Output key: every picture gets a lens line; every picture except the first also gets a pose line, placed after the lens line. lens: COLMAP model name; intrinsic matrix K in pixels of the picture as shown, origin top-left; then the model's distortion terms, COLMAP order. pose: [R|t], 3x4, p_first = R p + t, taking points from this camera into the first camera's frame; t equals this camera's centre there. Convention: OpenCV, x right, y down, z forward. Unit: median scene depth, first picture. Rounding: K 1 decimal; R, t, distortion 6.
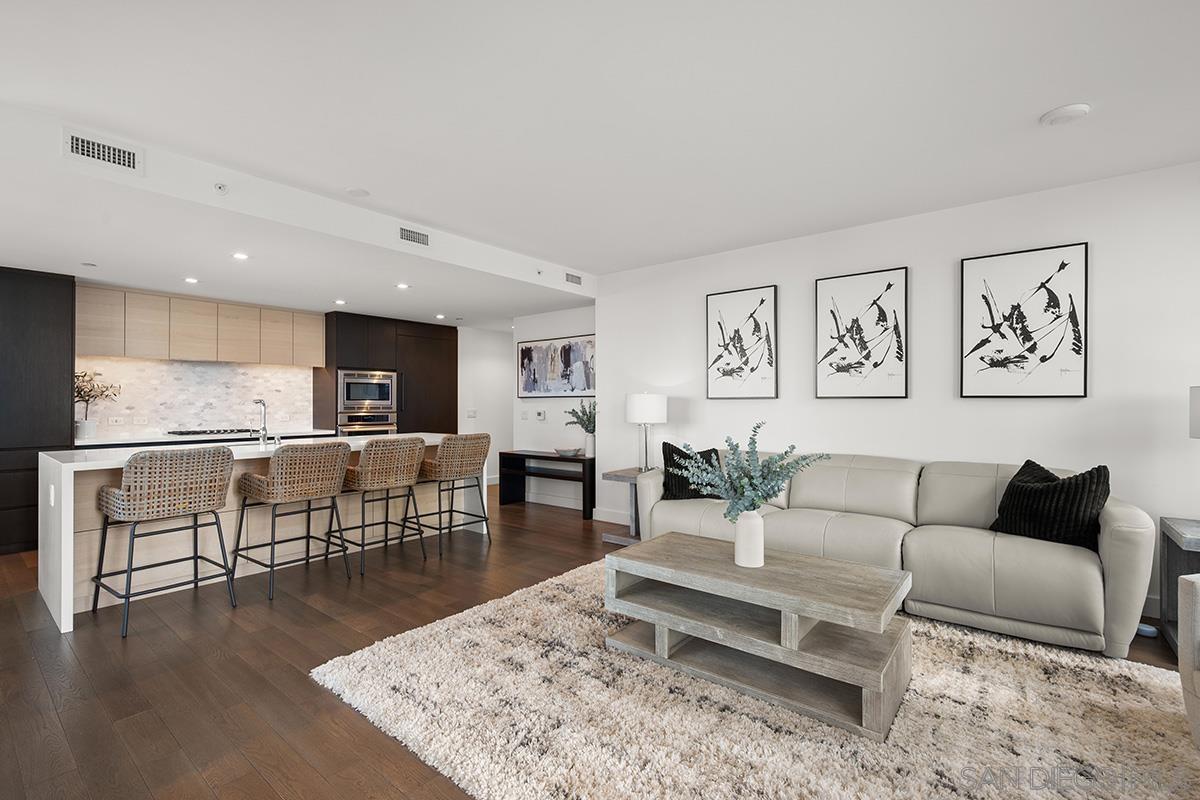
lens RADIAL K [[536.9, 0, 602.3], [0, 536.9, 398.7], [0, 0, 1]] dist [0.004959, -0.001327]
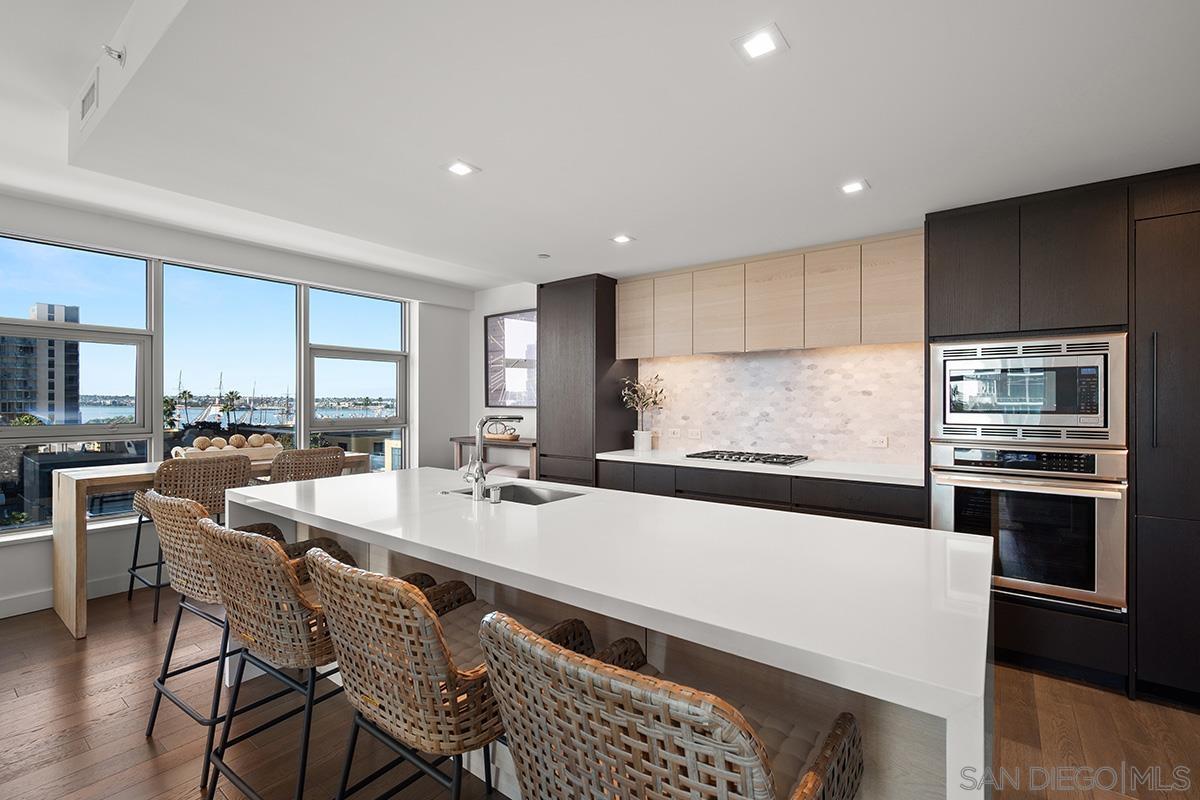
lens RADIAL K [[536.9, 0, 594.1], [0, 536.9, 395.2], [0, 0, 1]] dist [0.004959, -0.001327]
pose [[0.010258, -0.011213, -0.999885, -0.051477], [0.005887, 0.999920, -0.011153, -0.008189], [0.999930, -0.005772, 0.010324, 0.765223]]
